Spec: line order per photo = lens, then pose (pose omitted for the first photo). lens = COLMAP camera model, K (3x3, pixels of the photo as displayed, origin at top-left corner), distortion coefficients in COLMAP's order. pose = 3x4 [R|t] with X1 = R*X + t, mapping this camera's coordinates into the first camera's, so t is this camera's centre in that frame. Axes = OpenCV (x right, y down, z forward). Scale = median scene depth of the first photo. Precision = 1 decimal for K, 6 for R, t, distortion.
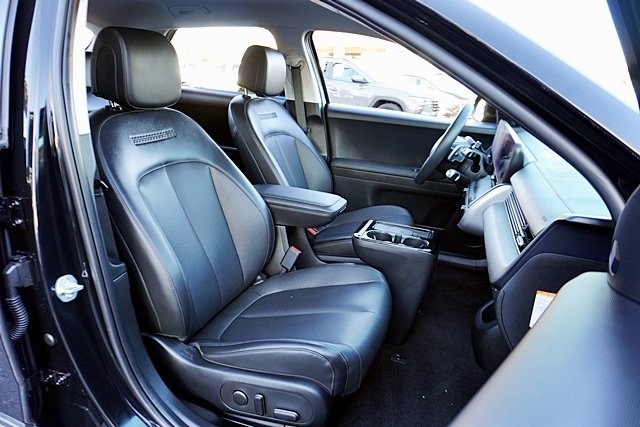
lens RADIAL K [[426.8, 0, 320.0], [0, 426.8, 213.5], [0, 0, 1]] dist [-0.039729, 0.025229]
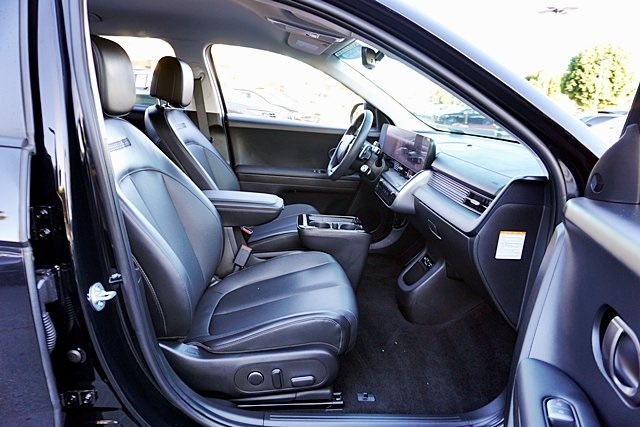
lens RADIAL K [[426.8, 0, 320.0], [0, 426.8, 213.5], [0, 0, 1]] dist [-0.039729, 0.025229]
pose [[0.920749, -0.097777, 0.377705, -0.280335], [0.109351, 0.993960, -0.009262, 0.030179], [-0.374518, 0.049830, 0.925880, -0.060784]]
